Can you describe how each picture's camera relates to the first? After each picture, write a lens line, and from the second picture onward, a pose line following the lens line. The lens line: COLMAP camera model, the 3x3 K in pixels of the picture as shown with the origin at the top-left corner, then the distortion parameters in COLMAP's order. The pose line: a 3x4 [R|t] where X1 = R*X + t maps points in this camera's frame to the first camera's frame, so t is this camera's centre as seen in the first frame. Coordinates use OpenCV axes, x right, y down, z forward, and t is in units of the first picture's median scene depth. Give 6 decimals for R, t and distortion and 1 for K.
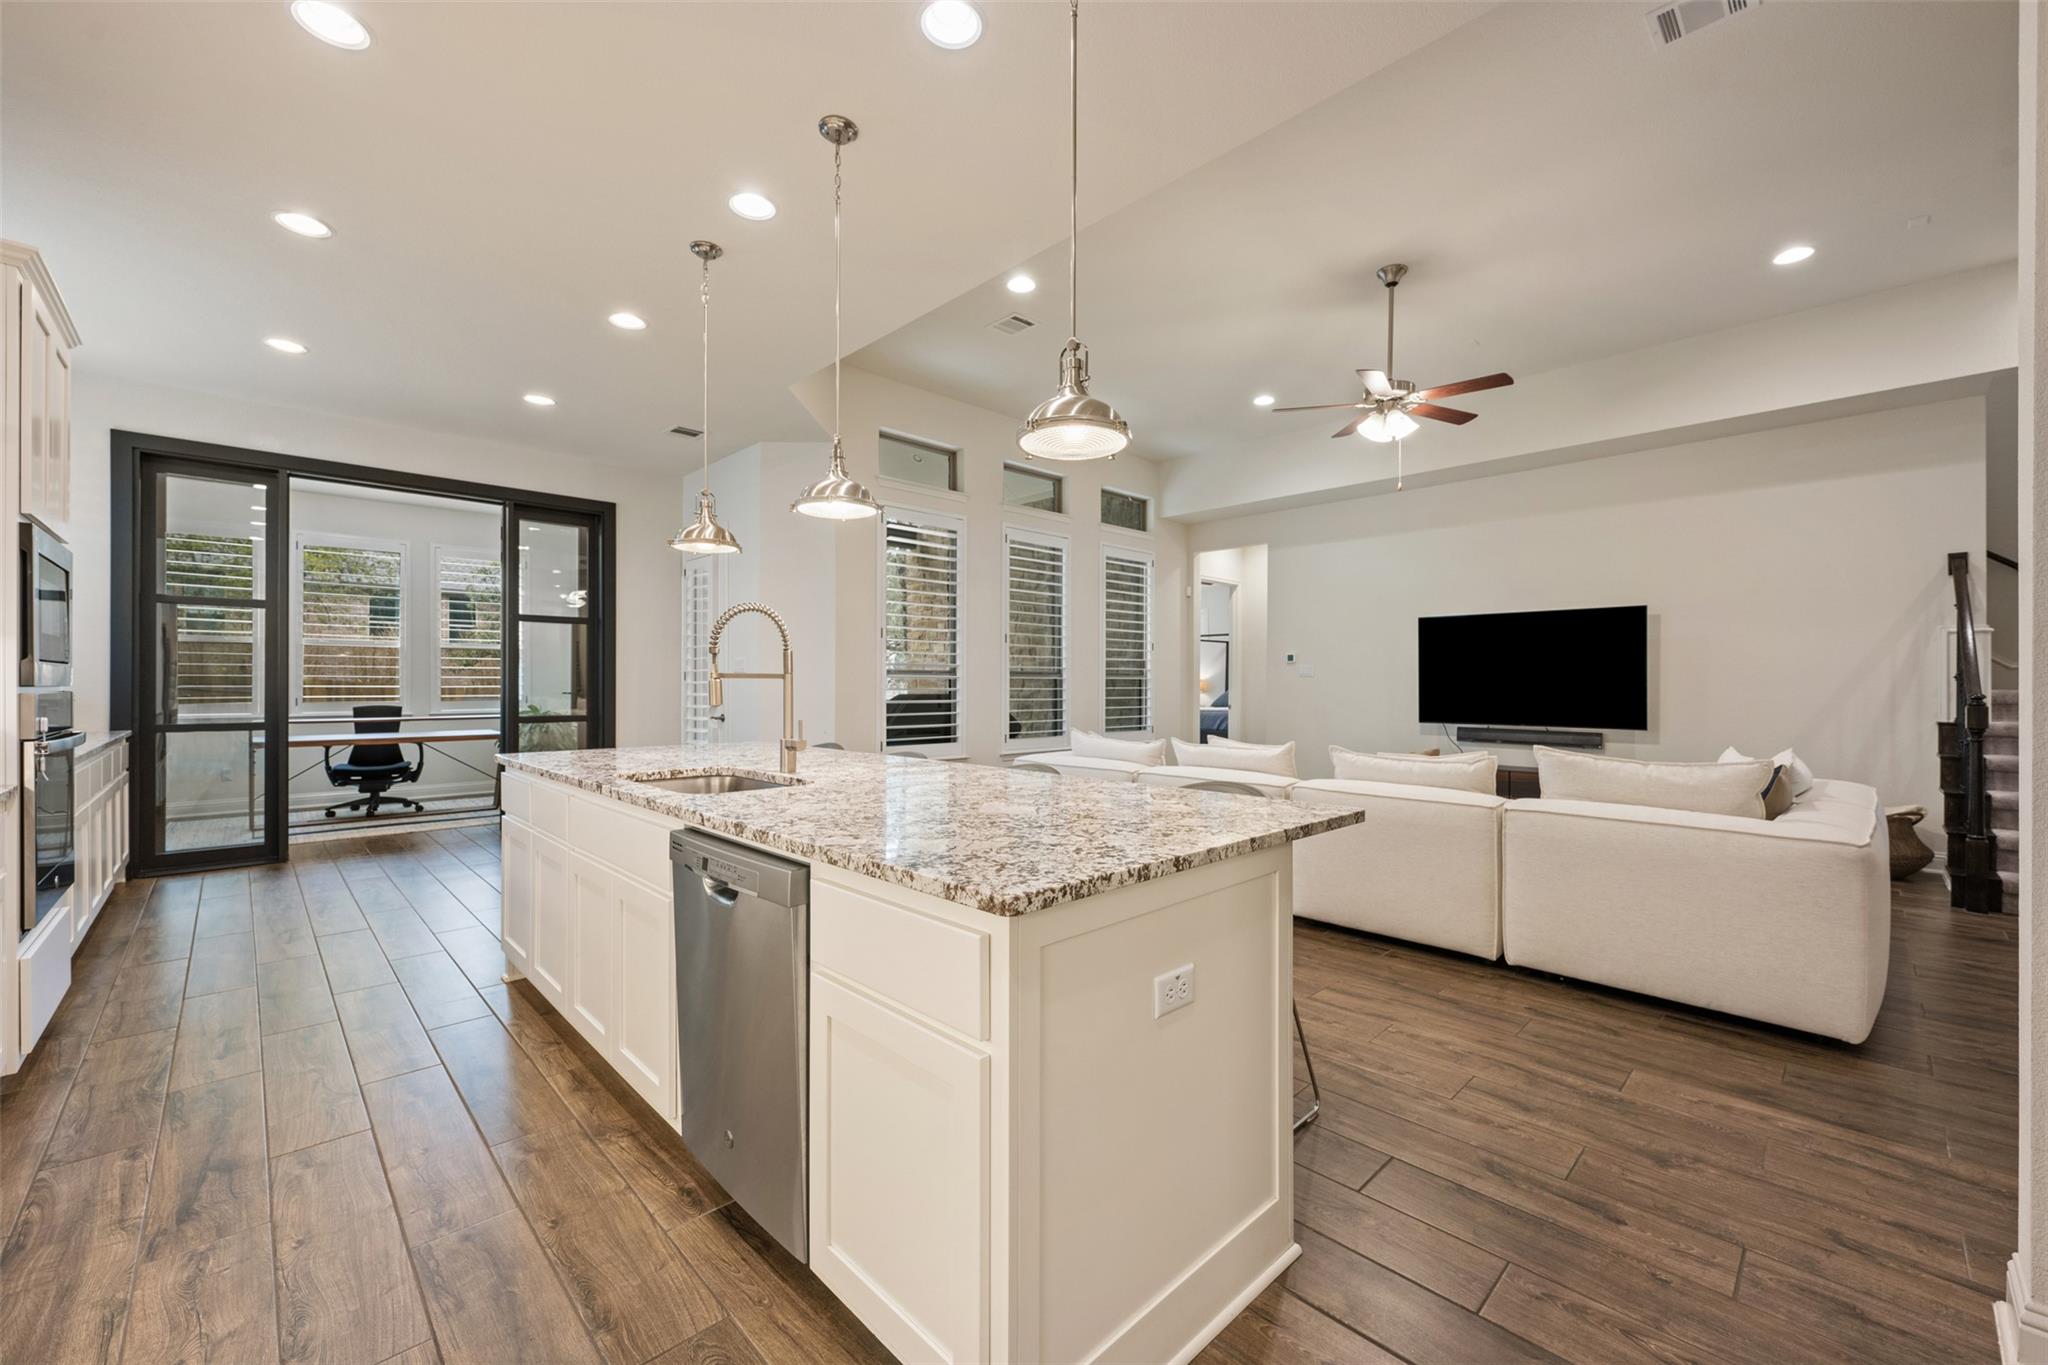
lens RADIAL K [[819.2, 0, 1032.0], [0, 819.2, 684.1], [0, 0, 1]] dist [0.000686, -0.000030]
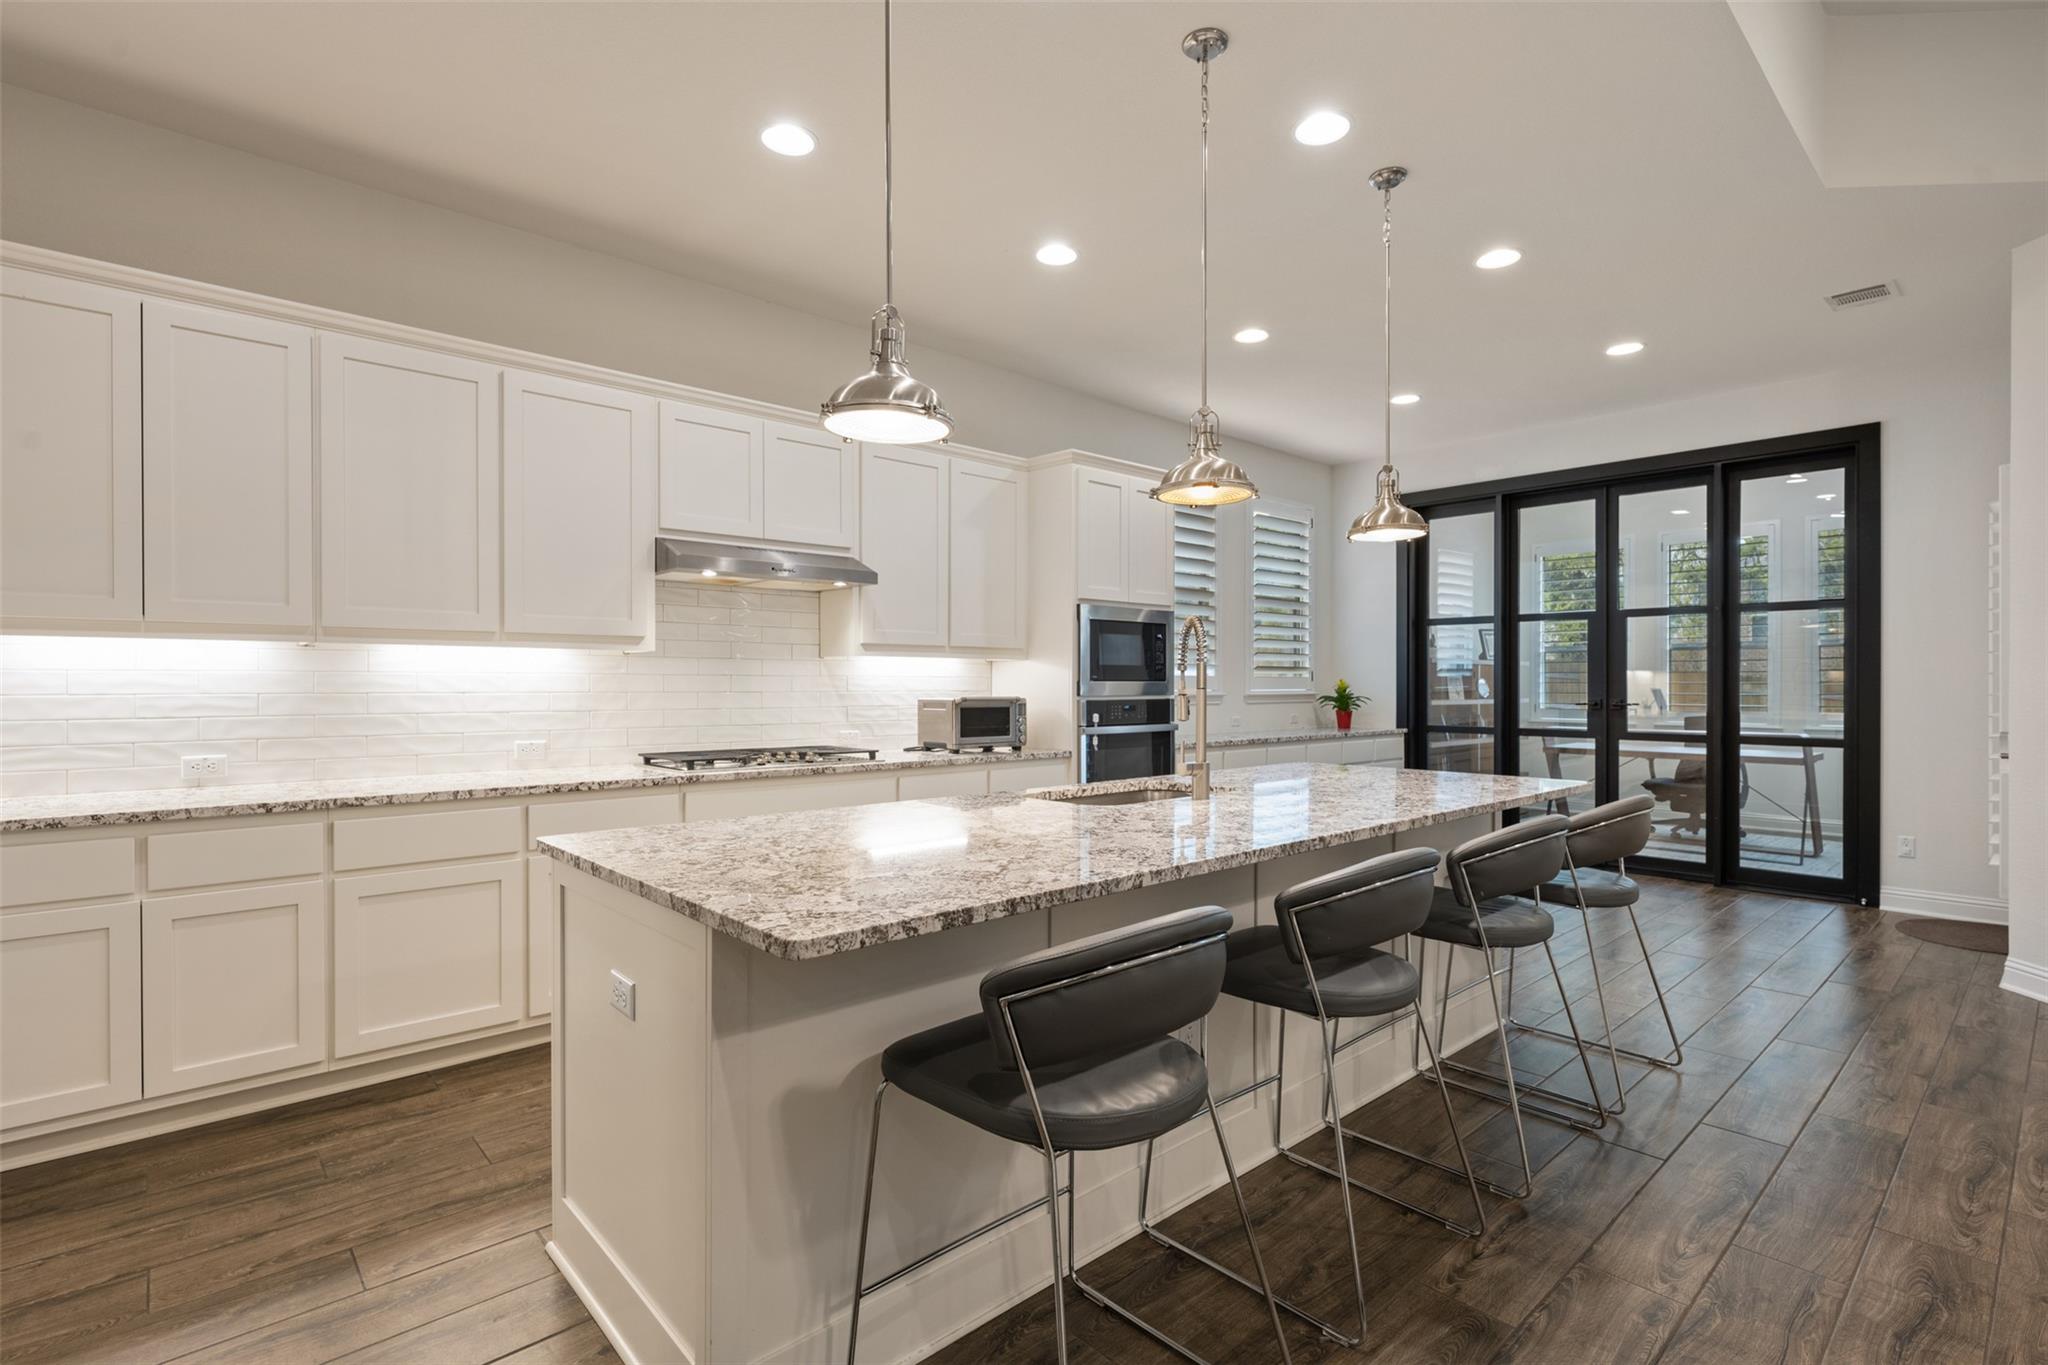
lens RADIAL K [[959.5, 0, 1026.5], [0, 959.5, 687.6], [0, 0, 1]] dist [-0.002673, -0.000421]
pose [[-0.039085, 0.000645, -0.999236, 0.334742], [-0.000190, 1.000000, 0.000653, -0.006443], [0.999236, 0.000216, -0.039085, 0.383829]]
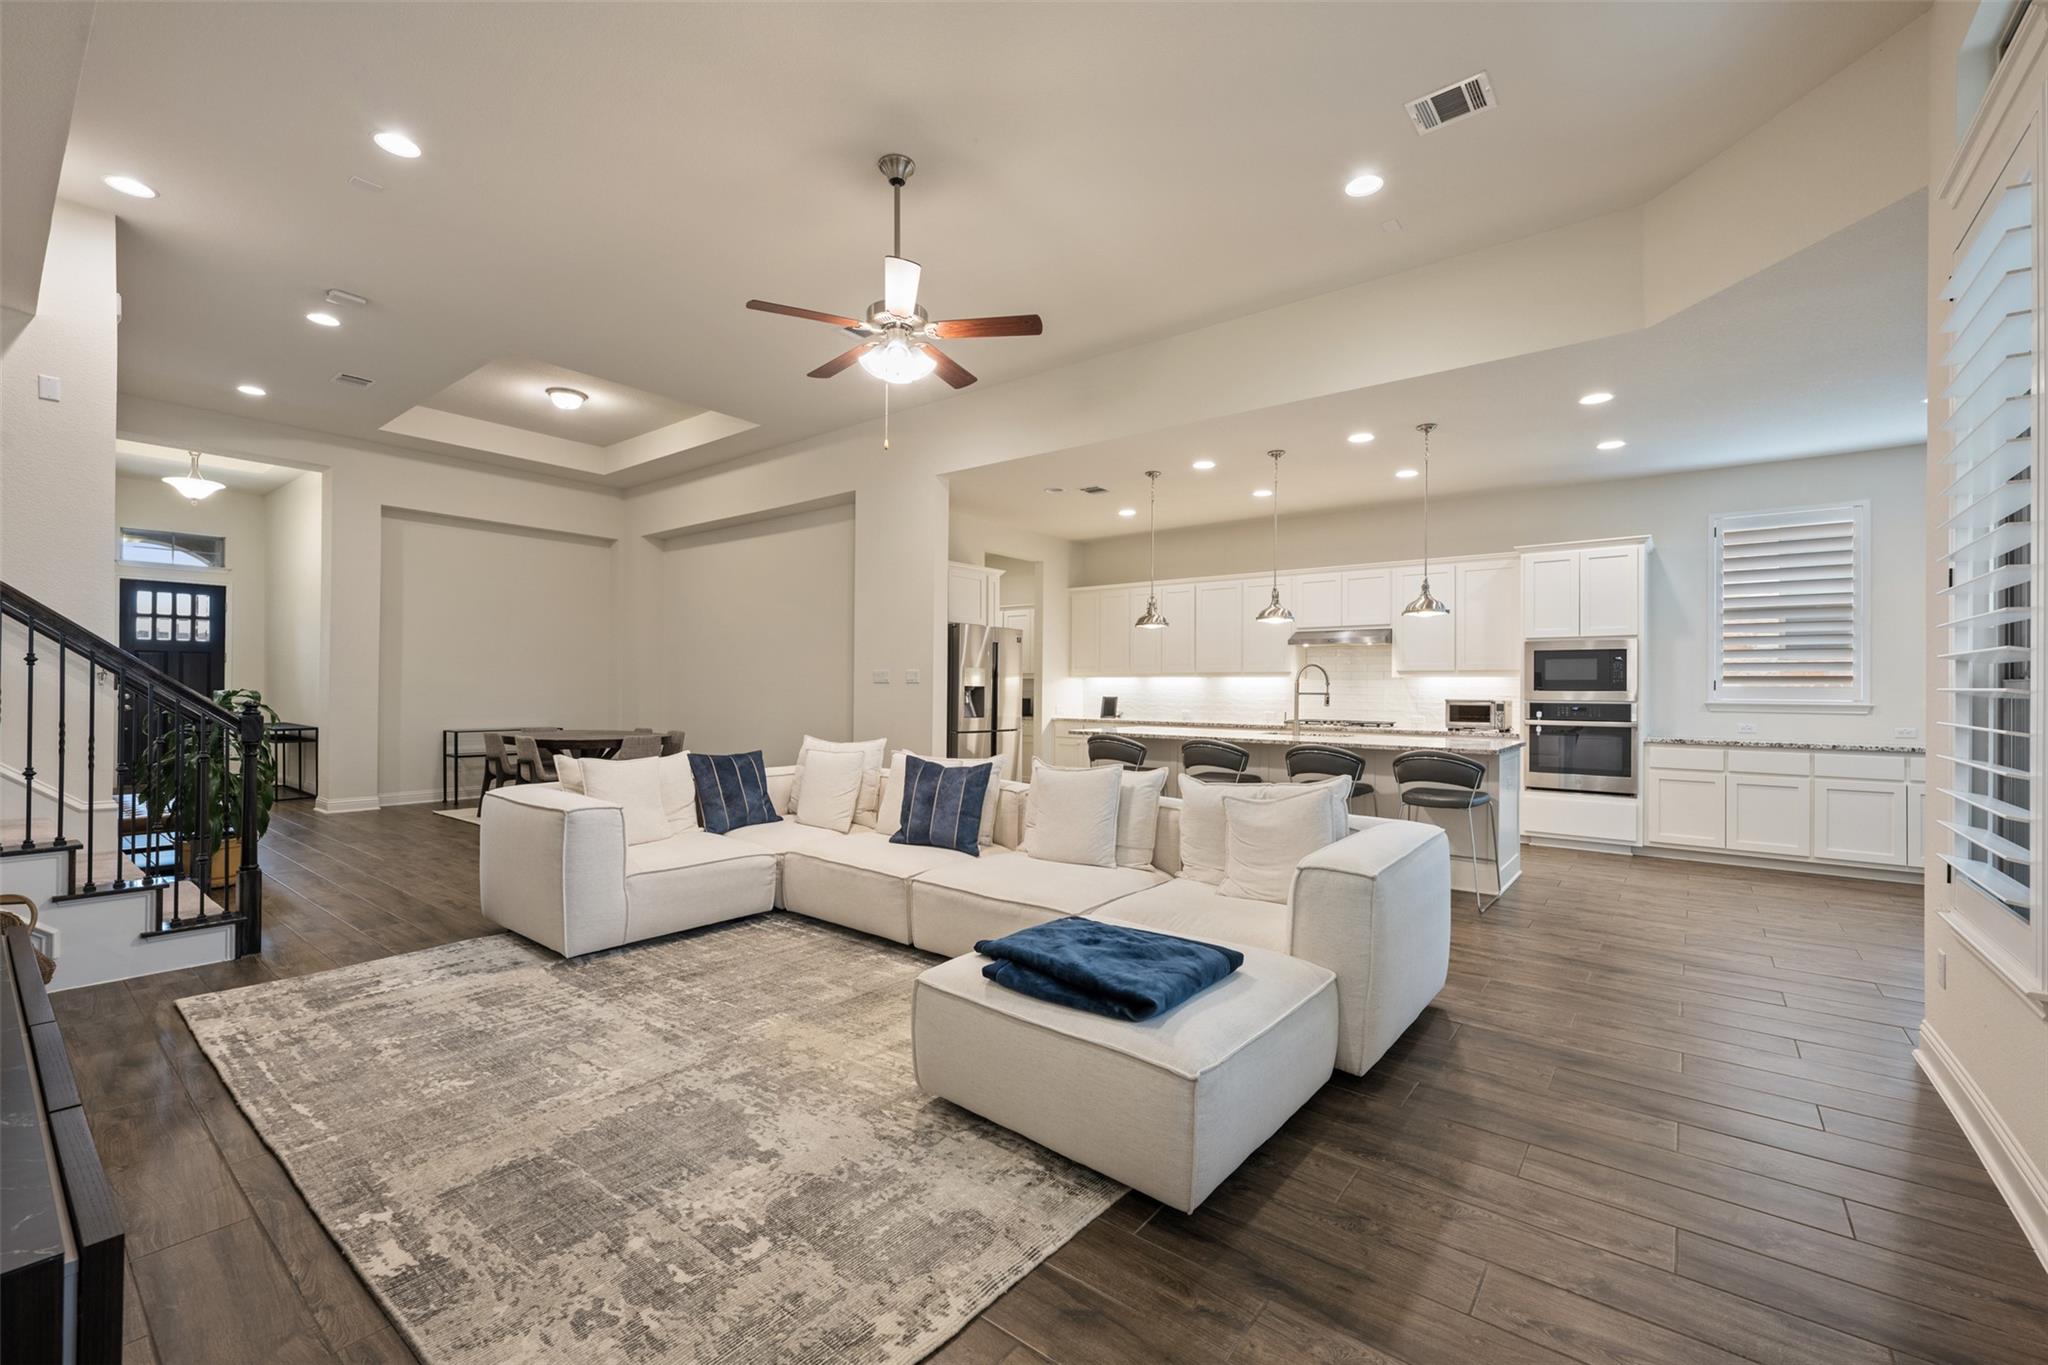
lens RADIAL K [[849.2, 0, 1029.3], [0, 849.2, 681.2], [0, 0, 1]] dist [-0.000813, 0.000029]
pose [[-0.990877, -0.011962, -0.134235, 0.331077], [-0.010822, 0.999899, -0.009221, -0.006126], [0.134332, -0.007684, -0.990907, 1.440999]]
